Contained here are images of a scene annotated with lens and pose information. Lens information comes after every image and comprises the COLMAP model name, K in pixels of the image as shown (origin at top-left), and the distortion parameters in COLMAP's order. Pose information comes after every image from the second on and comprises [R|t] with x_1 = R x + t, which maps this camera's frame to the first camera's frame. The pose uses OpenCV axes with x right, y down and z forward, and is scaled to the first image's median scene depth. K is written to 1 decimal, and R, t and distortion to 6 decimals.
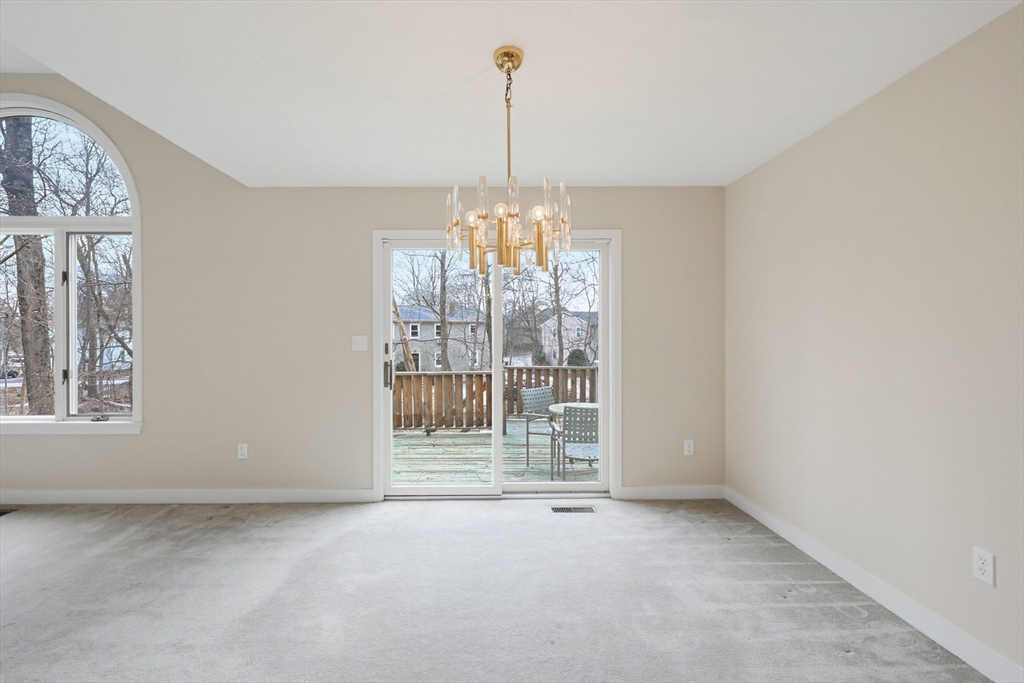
lens RADIAL K [[442.2, 0, 511.9], [0, 442.2, 339.4], [0, 0, 1]] dist [0.000060, -0.000555]
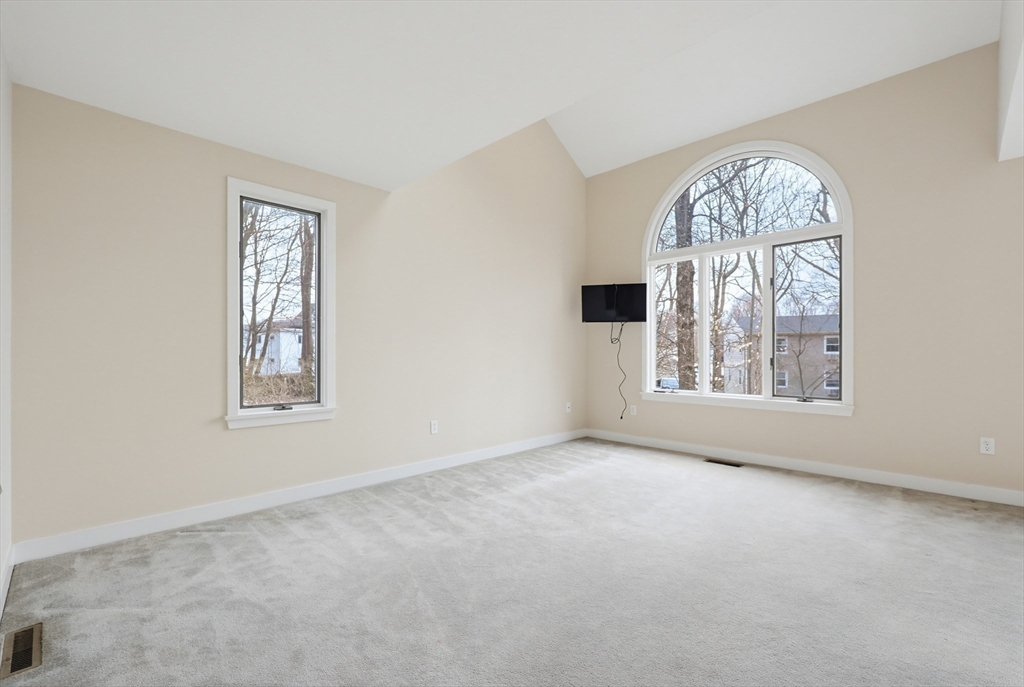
lens RADIAL K [[442.2, 0, 517.8], [0, 442.2, 357.1], [0, 0, 1]] dist [0.000060, -0.000555]
pose [[0.688601, 0.004456, -0.725127, -0.613488], [-0.002052, 0.999989, 0.004197, 0.063274], [0.725137, -0.001402, 0.688603, -0.362938]]
